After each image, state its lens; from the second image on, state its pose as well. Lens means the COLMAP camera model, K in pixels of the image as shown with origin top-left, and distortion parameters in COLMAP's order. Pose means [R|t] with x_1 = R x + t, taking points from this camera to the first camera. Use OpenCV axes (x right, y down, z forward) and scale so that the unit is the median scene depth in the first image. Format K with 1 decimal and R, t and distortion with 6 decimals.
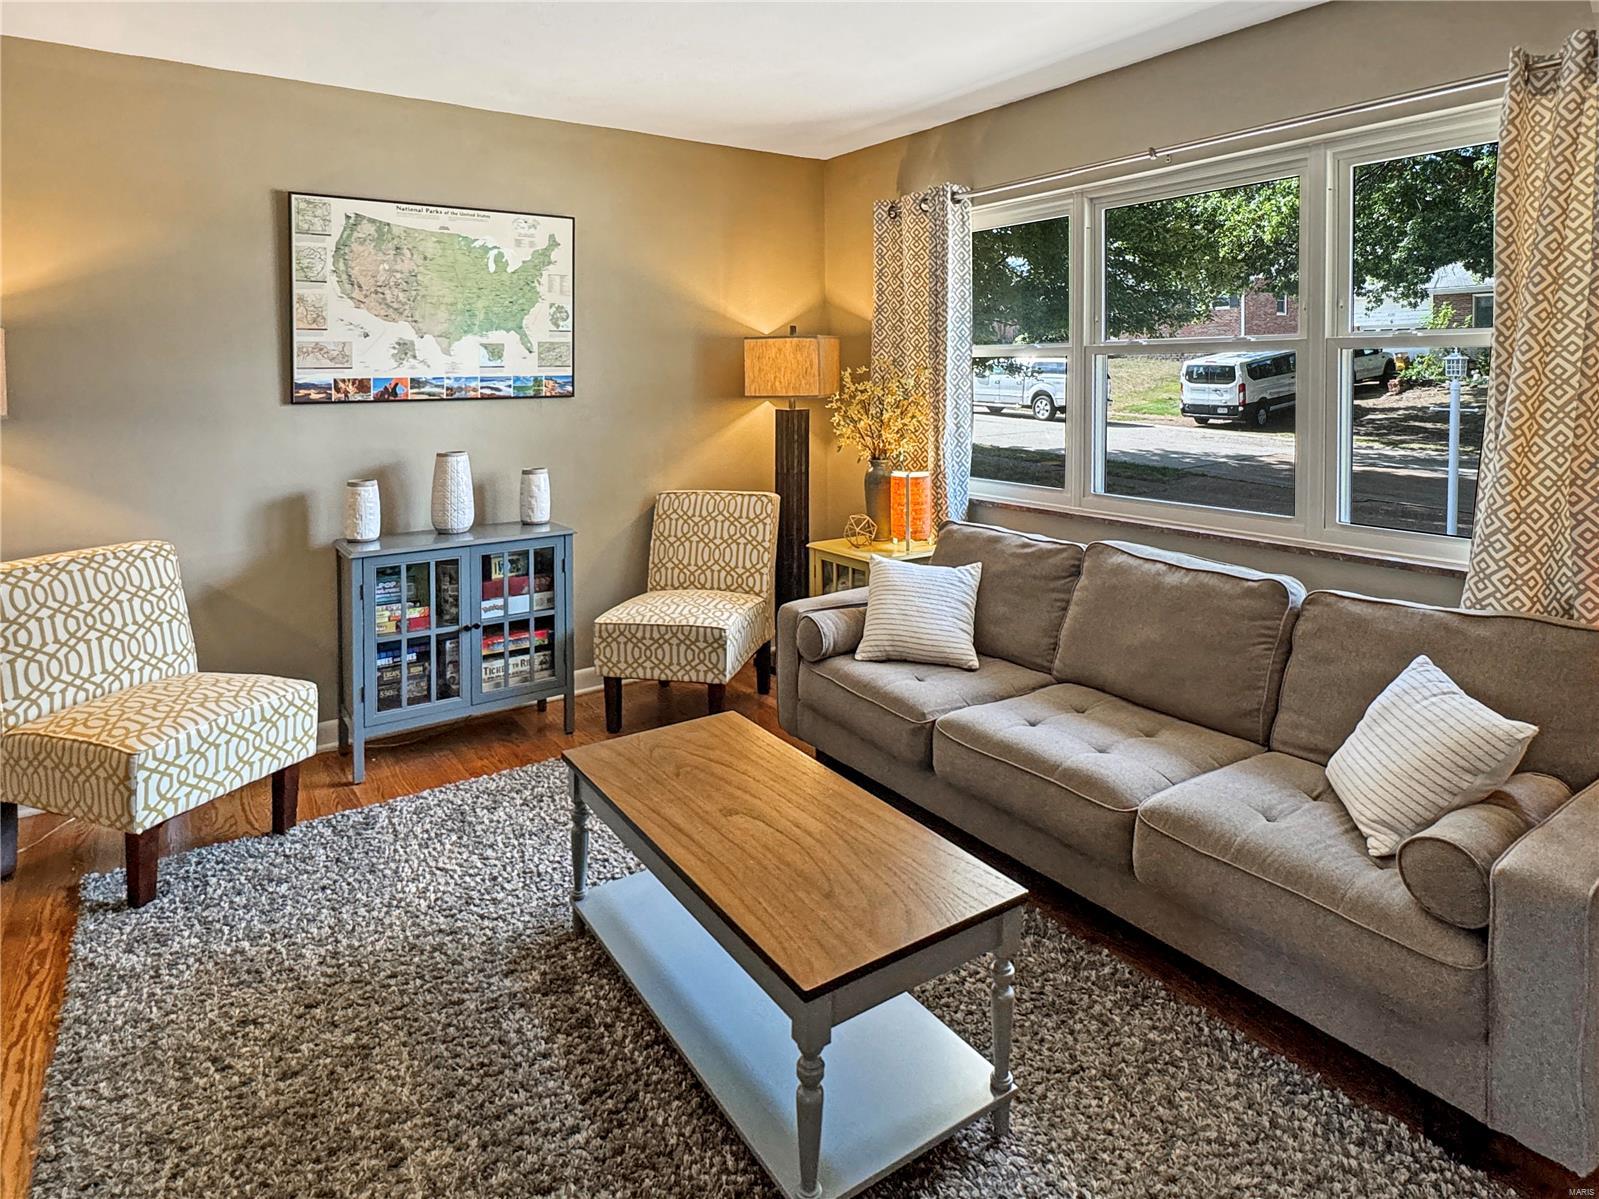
lens RADIAL K [[926.4, 0, 855.3], [0, 926.4, 592.5], [0, 0, 1]] dist [-0.003212, 0.001722]
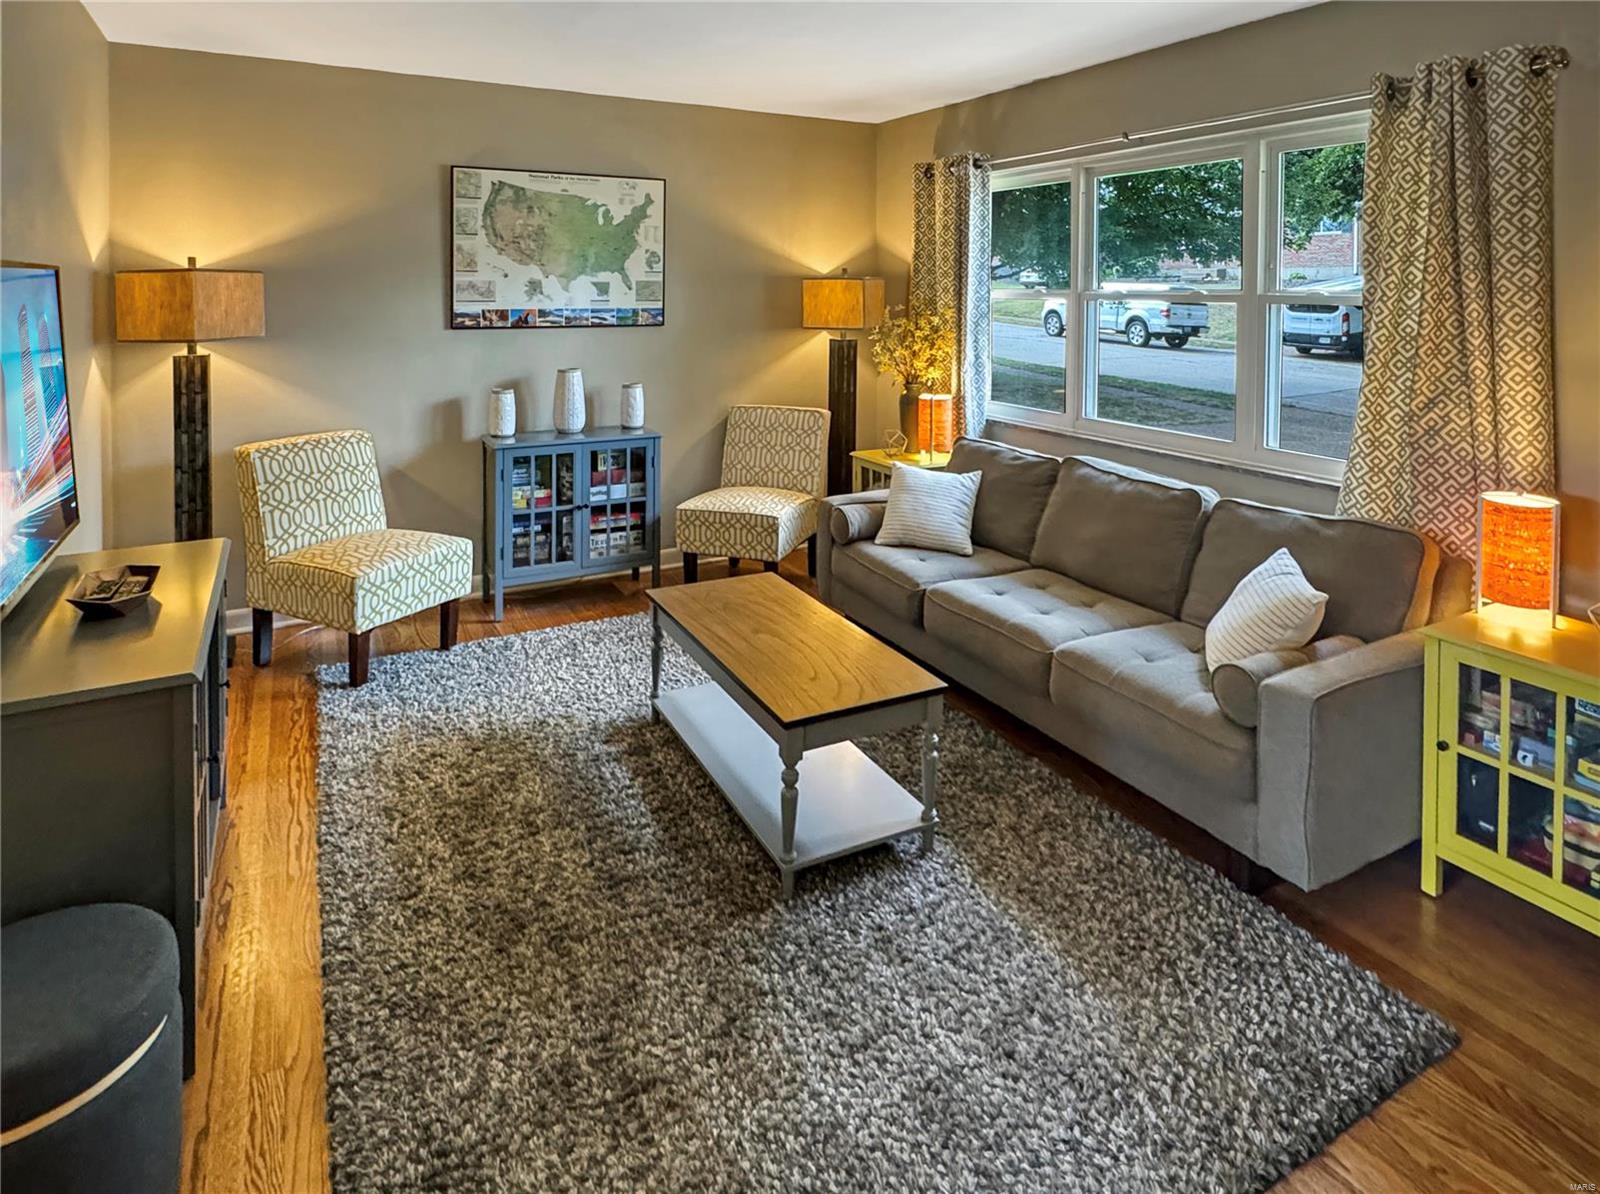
lens RADIAL K [[915.7, 0, 869.6], [0, 915.7, 600.1], [0, 0, 1]] dist [-0.001198, -0.001561]
pose [[0.995447, 0.047722, -0.082508, 0.104110], [-0.039771, 0.994639, 0.095455, 0.030858], [0.086621, -0.091739, 0.992008, -0.264835]]
